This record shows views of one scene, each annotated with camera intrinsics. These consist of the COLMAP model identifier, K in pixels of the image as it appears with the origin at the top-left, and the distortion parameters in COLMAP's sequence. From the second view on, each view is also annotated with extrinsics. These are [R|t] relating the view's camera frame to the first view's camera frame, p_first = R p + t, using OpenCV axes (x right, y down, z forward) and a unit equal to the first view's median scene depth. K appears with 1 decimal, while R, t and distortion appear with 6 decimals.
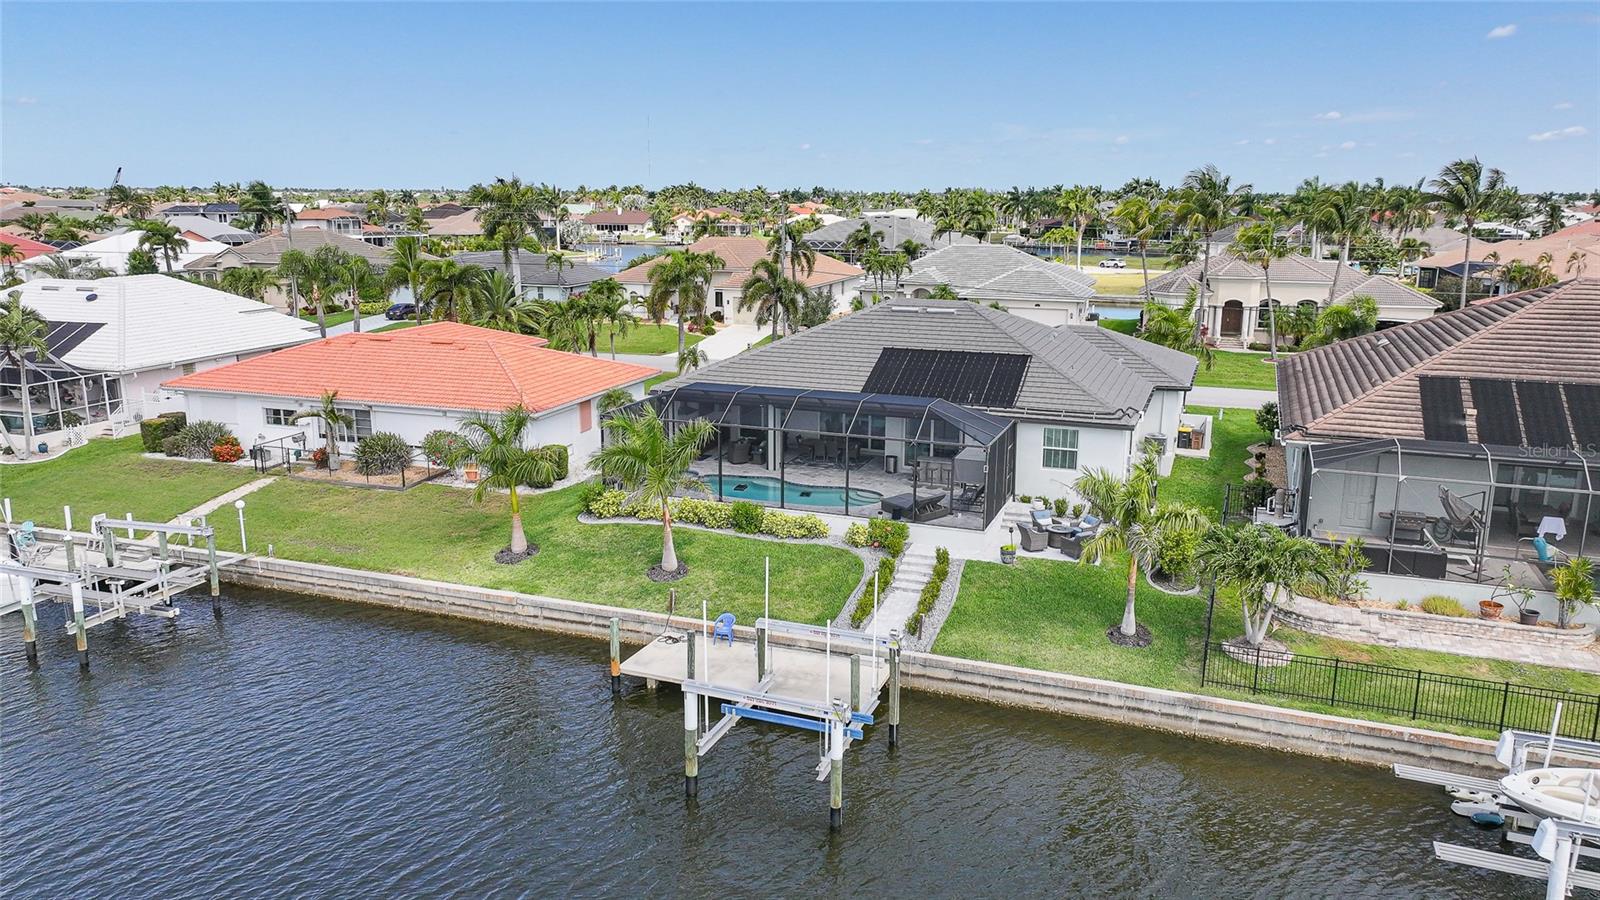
lens RADIAL K [[1118.7, 0, 808.0], [0, 1118.7, 448.5], [0, 0, 1]] dist [0.002392, 0.005604]
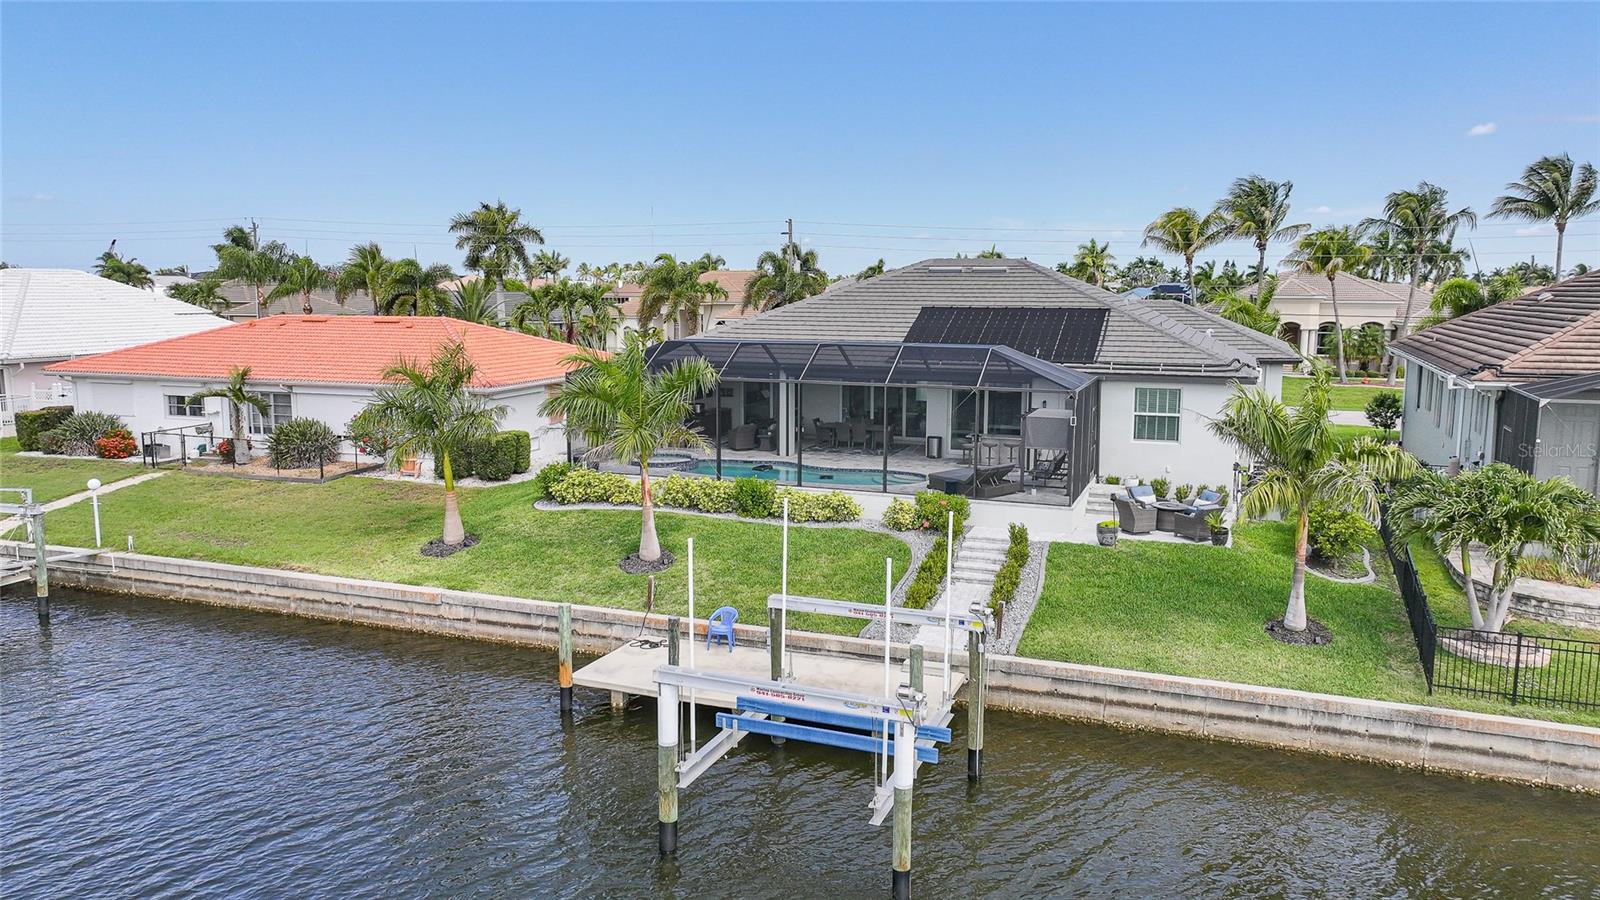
lens RADIAL K [[1118.7, 0, 808.0], [0, 1118.7, 448.5], [0, 0, 1]] dist [0.002392, 0.005604]
pose [[0.999999, -0.000640, -0.001334, -0.017303], [0.000532, 0.996814, -0.079754, 0.095556], [0.001381, 0.079753, 0.996814, 0.253906]]
